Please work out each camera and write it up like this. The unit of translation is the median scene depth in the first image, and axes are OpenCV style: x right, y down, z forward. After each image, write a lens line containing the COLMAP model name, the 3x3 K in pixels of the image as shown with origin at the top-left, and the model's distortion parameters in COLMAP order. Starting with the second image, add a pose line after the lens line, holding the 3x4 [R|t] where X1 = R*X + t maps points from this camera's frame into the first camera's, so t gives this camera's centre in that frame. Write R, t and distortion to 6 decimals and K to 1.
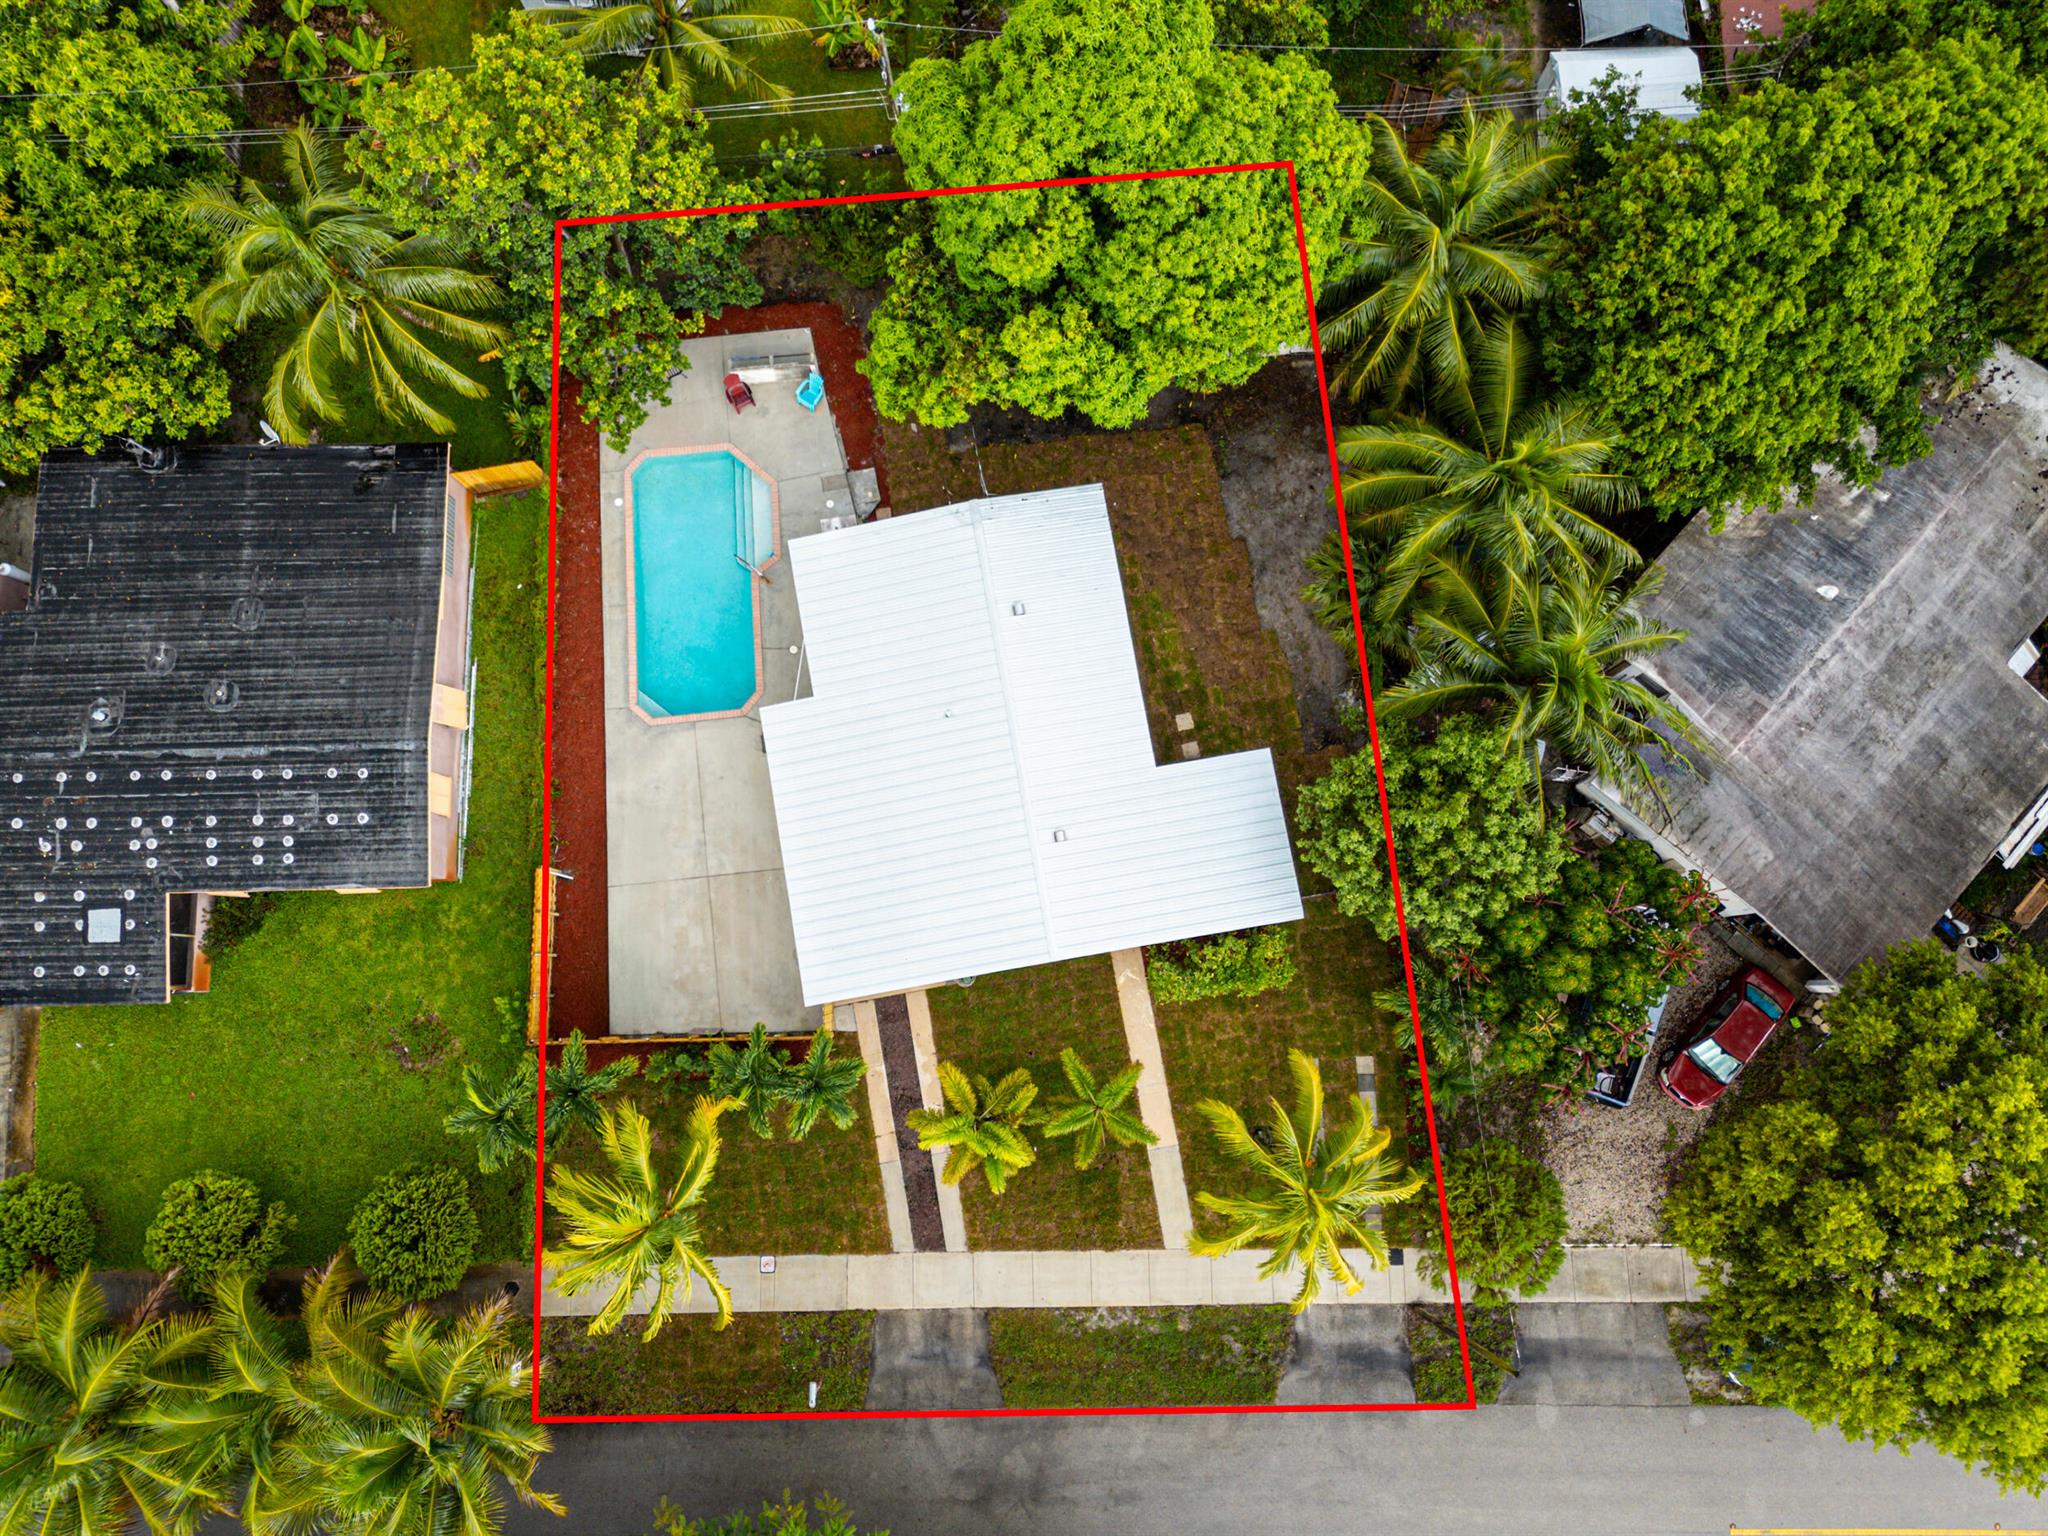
lens RADIAL K [[1500.5, 0, 1027.8], [0, 1500.5, 778.4], [0, 0, 1]] dist [0.062186, -0.059601]
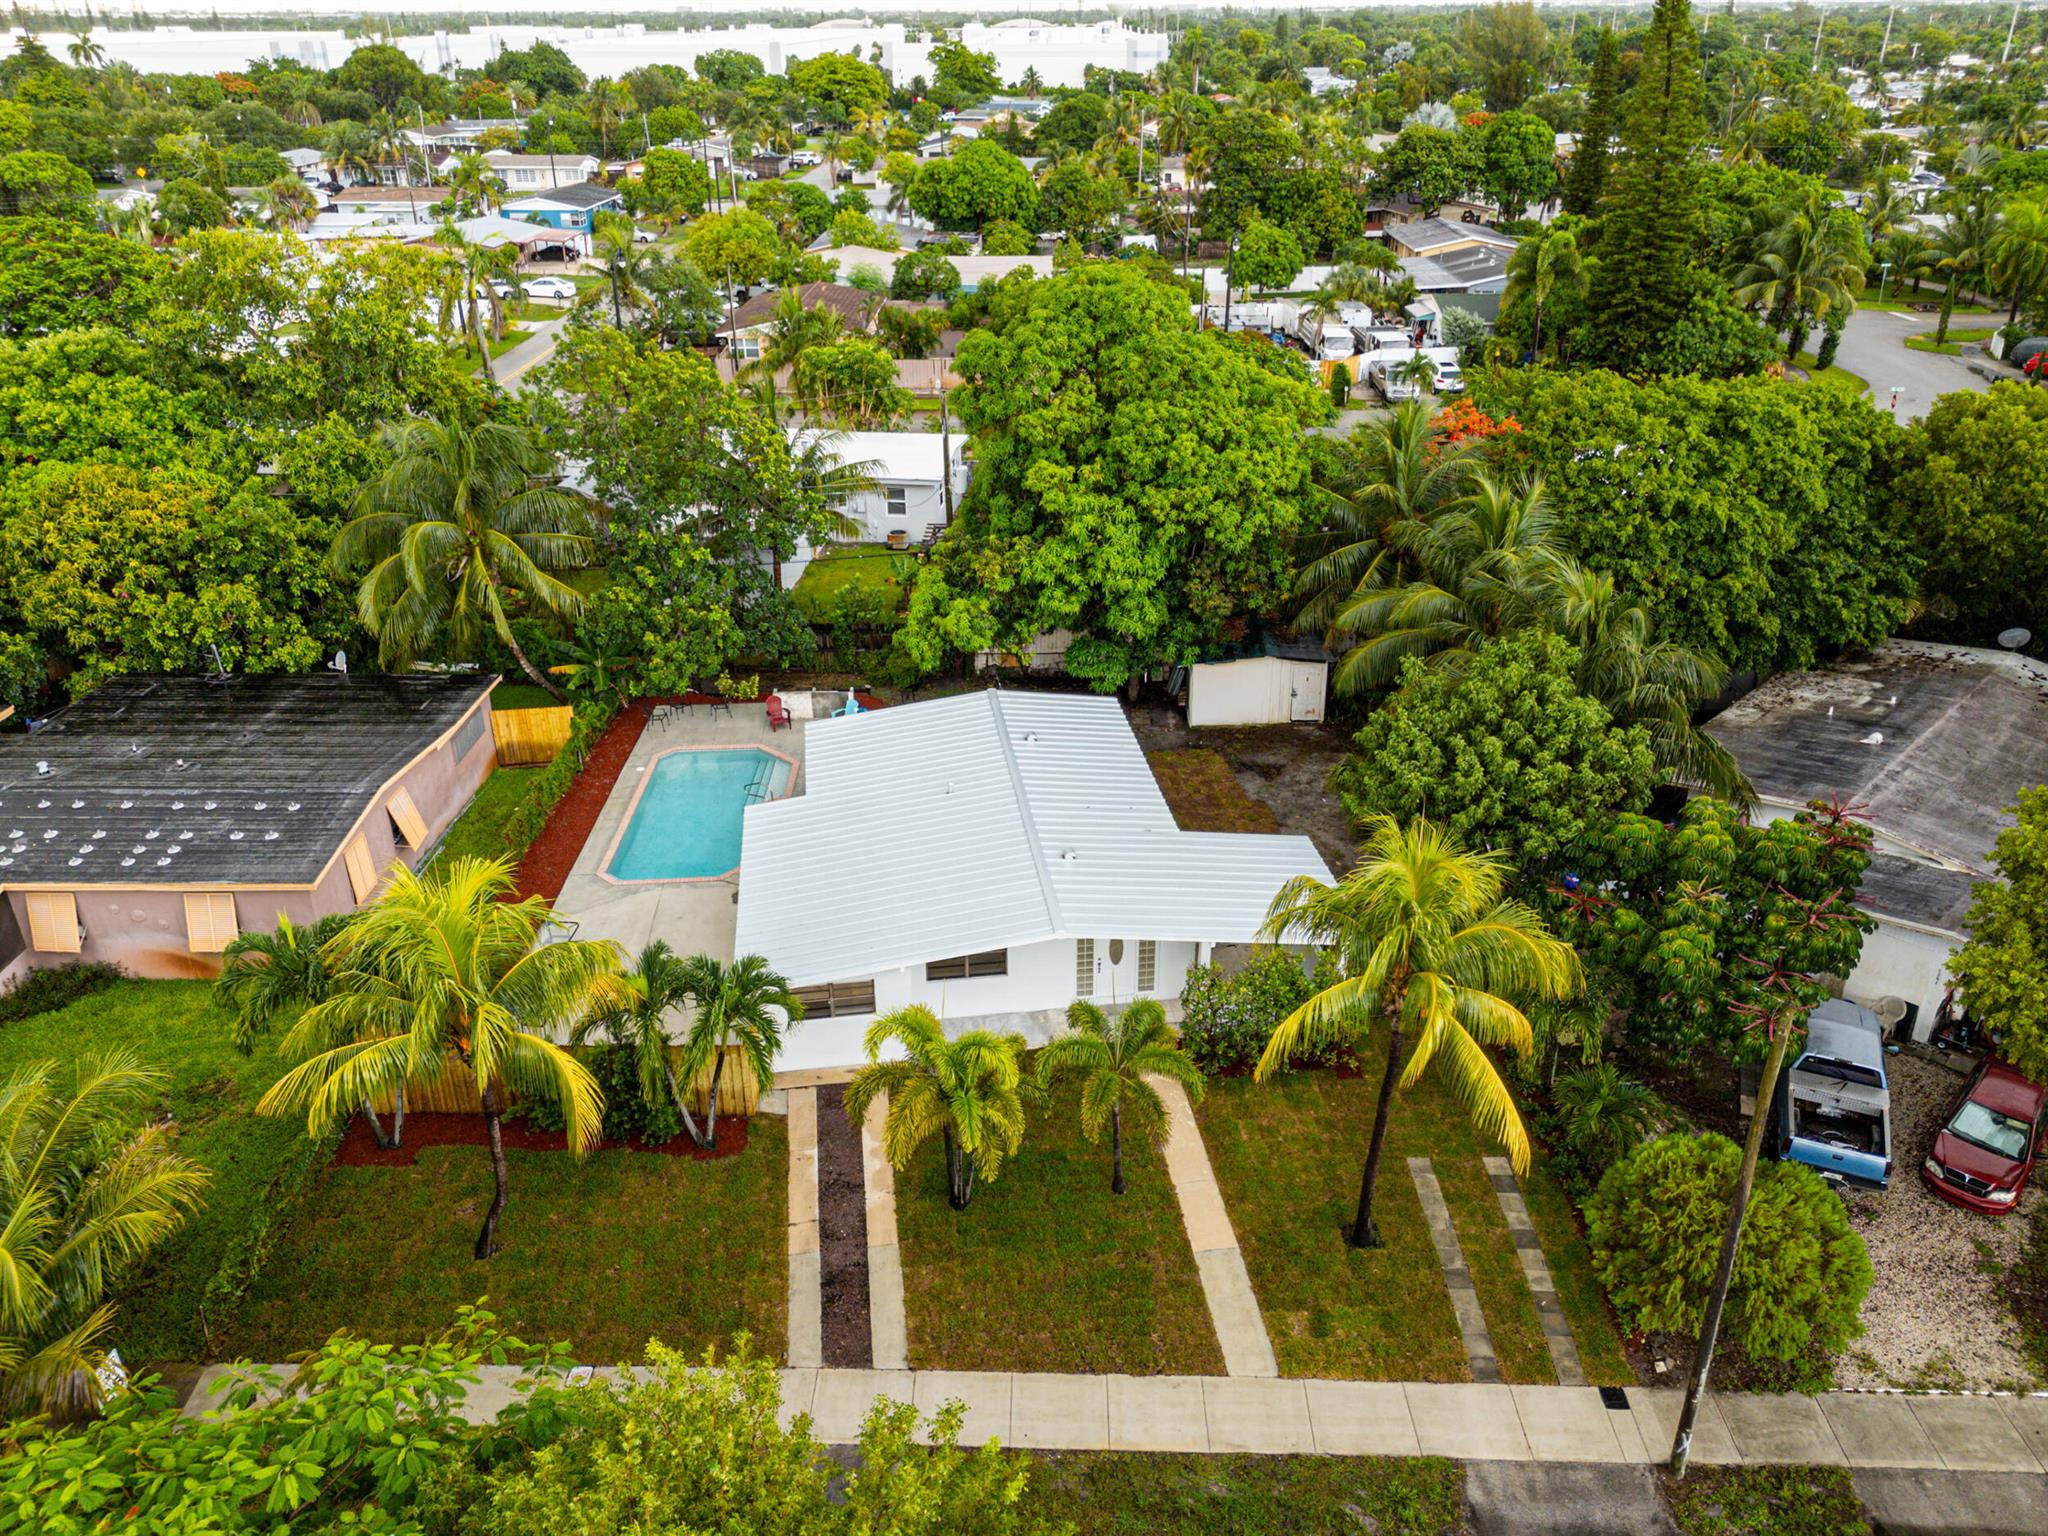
lens RADIAL K [[1500.5, 0, 1027.8], [0, 1500.5, 778.4], [0, 0, 1]] dist [0.062186, -0.059601]
pose [[0.999143, 0.026463, -0.031832, 0.022704], [-0.041273, 0.577801, -0.815134, 0.678145], [-0.003178, 0.815749, 0.578398, 0.449769]]
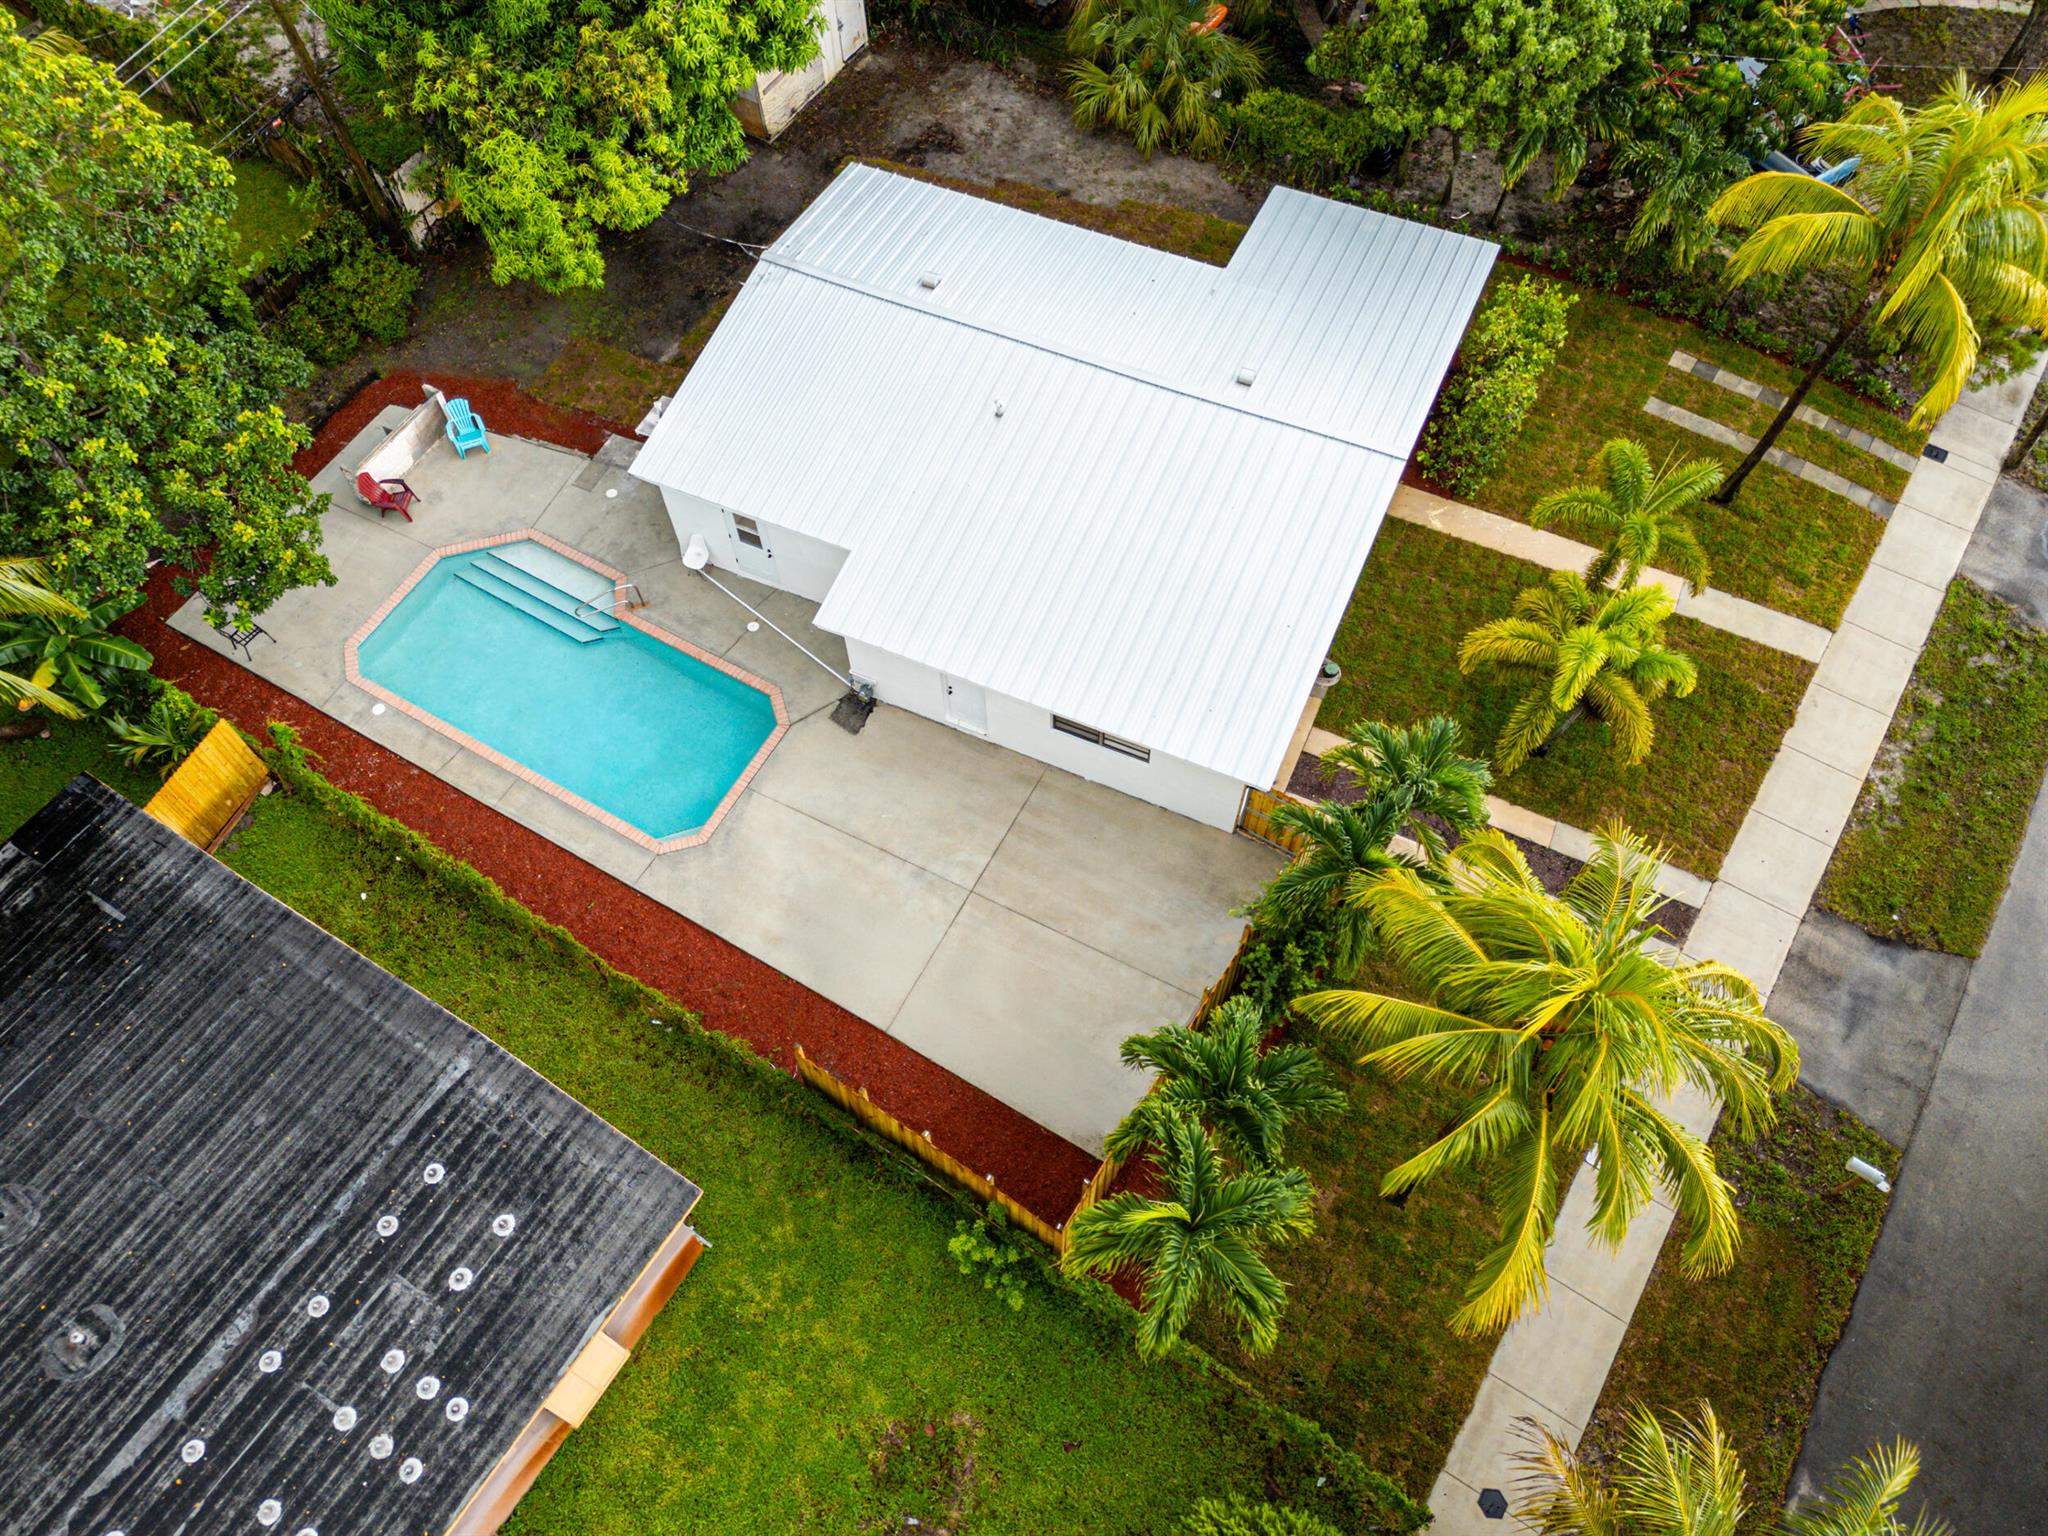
lens RADIAL K [[1500.5, 0, 1027.8], [0, 1500.5, 778.4], [0, 0, 1]] dist [0.062186, -0.059601]
pose [[0.559011, -0.710342, 0.427693, -0.435761], [0.820510, 0.548222, -0.161913, 0.160093], [-0.119458, 0.441437, 0.889305, 0.462351]]
